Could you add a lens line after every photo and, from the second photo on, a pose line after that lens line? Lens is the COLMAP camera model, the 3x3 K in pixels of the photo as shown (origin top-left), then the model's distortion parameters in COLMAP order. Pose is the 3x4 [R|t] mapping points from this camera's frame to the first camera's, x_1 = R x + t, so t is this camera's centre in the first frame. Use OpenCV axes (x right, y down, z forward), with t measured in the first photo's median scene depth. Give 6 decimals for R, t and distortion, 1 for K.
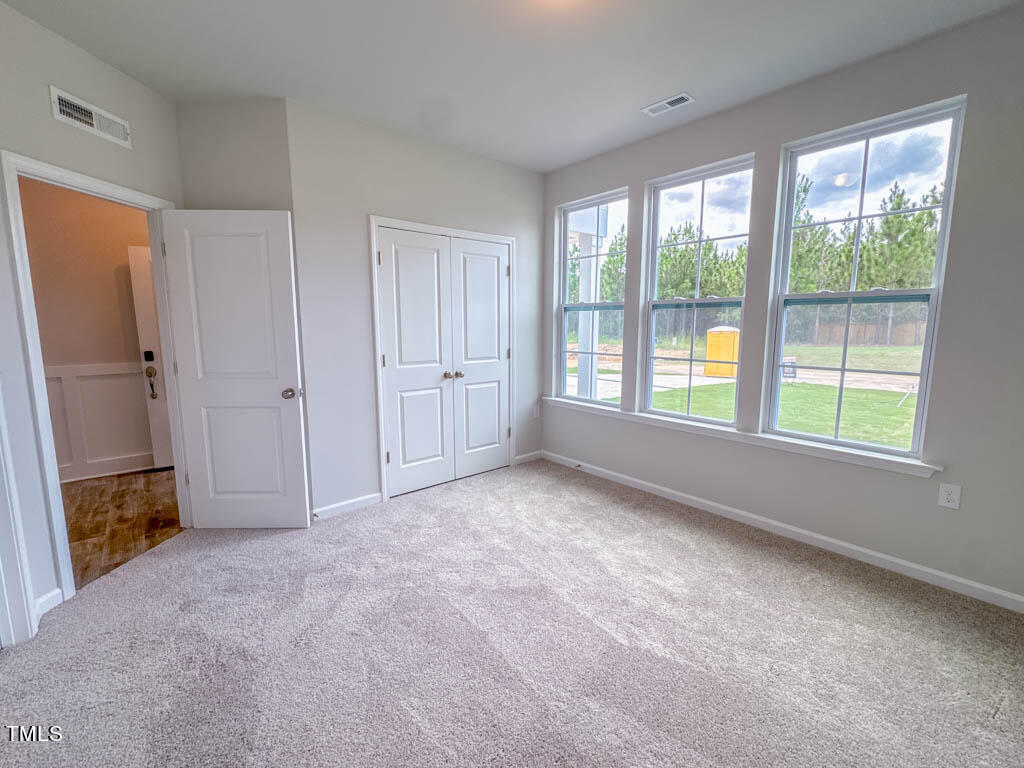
lens RADIAL K [[446.8, 0, 512.0], [0, 446.8, 384.0], [0, 0, 1]] dist [-0.000698, -0.000010]
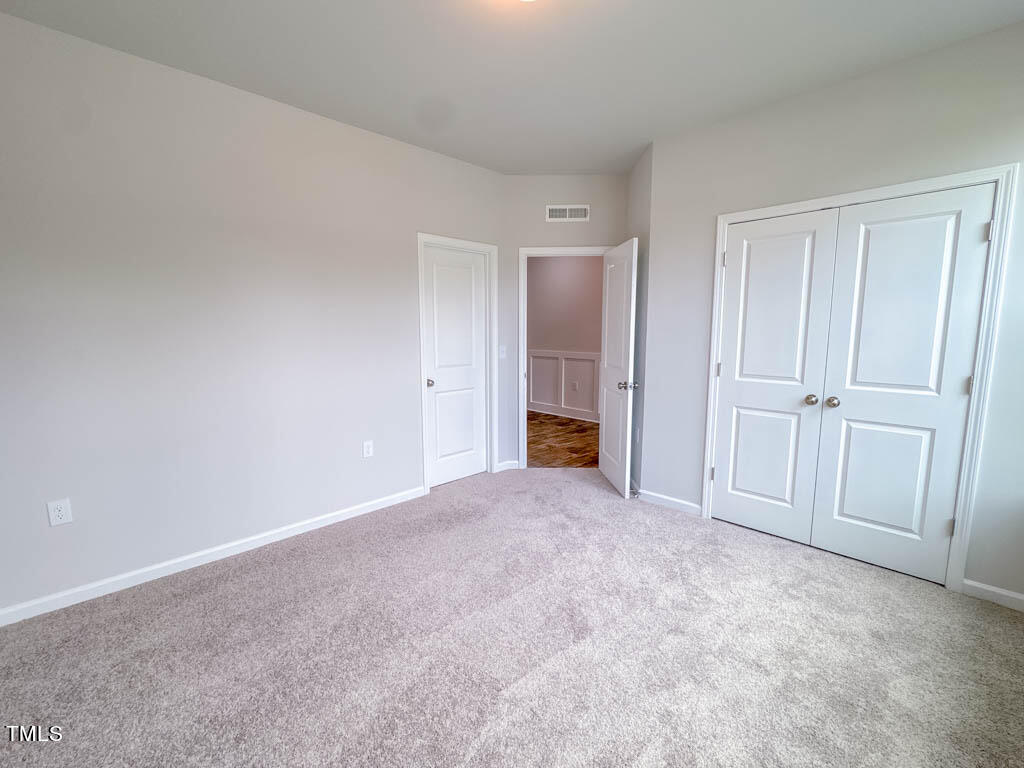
lens RADIAL K [[446.8, 0, 512.0], [0, 446.8, 384.0], [0, 0, 1]] dist [-0.000698, -0.000010]
pose [[0.068144, 0.126288, -0.989650, 0.610127], [-0.132466, 0.984319, 0.116486, -0.074336], [0.988842, 0.123157, 0.083804, 0.504616]]
